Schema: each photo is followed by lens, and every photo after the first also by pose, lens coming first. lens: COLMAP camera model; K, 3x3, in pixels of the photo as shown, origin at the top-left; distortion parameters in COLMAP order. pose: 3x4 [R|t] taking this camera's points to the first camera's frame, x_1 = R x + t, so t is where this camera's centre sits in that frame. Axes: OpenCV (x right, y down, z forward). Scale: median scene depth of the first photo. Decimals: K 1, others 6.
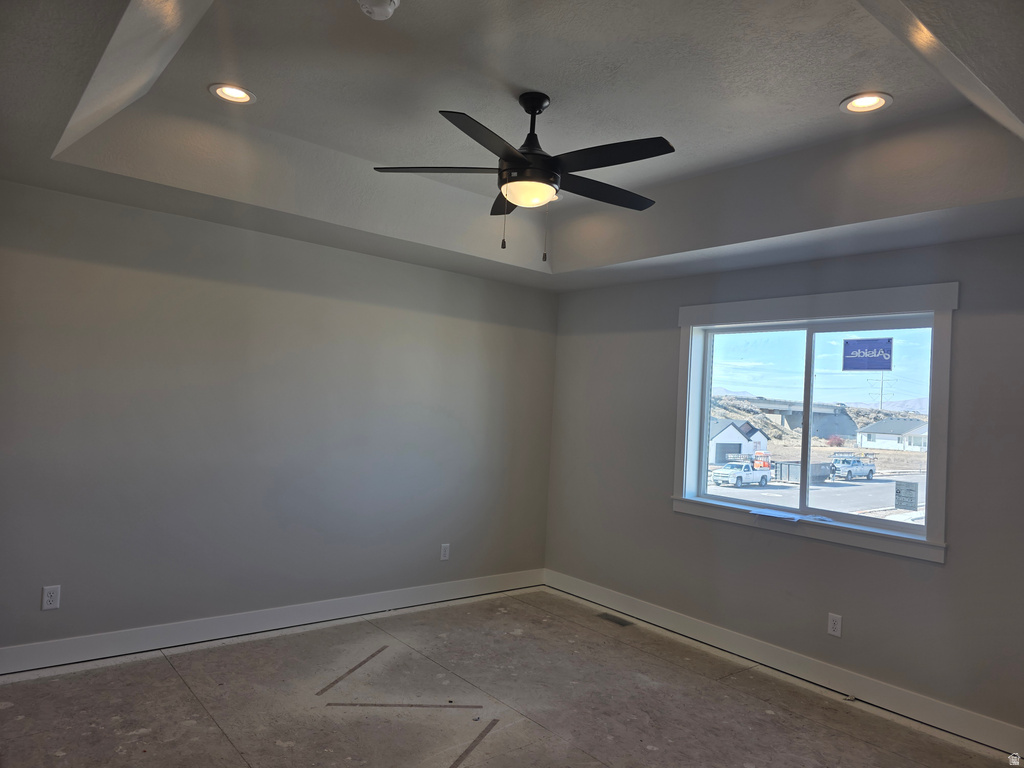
lens RADIAL K [[697.2, 0, 512.0], [0, 697.2, 384.0], [0, 0, 1]] dist [0.050899, -0.042486]
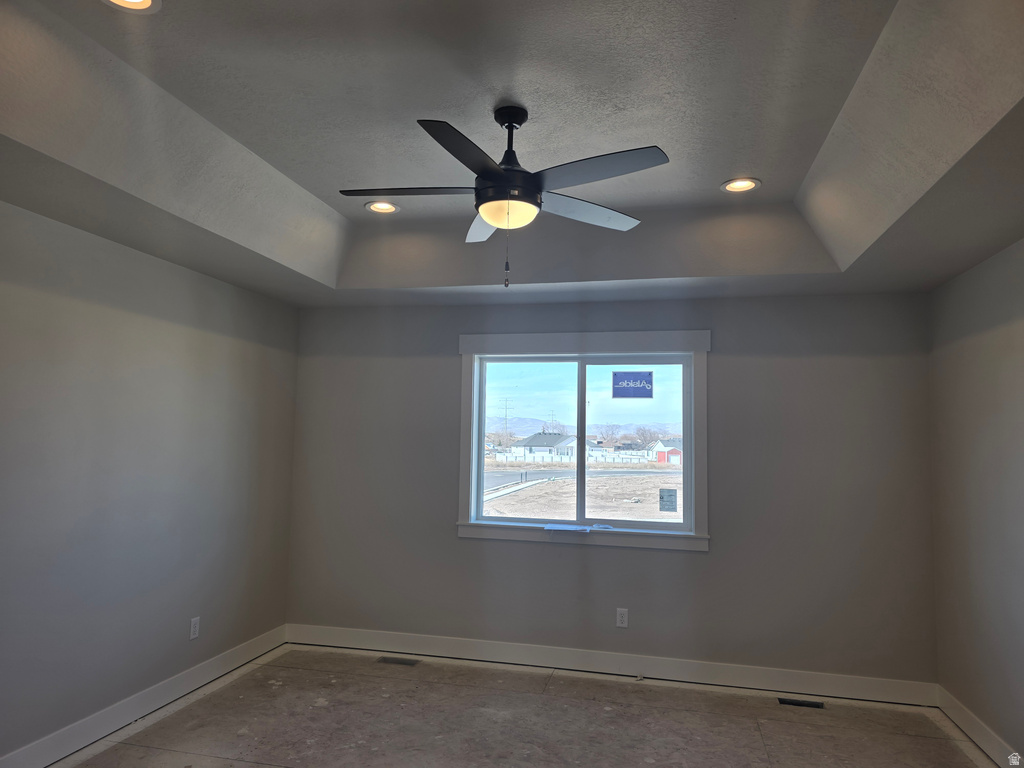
lens RADIAL K [[697.2, 0, 512.0], [0, 697.2, 384.0], [0, 0, 1]] dist [0.050899, -0.042486]
pose [[0.788024, 0.010742, 0.615551, -0.378245], [0.005285, 0.999693, -0.024211, -0.015142], [-0.615622, 0.022332, 0.787725, 0.184003]]
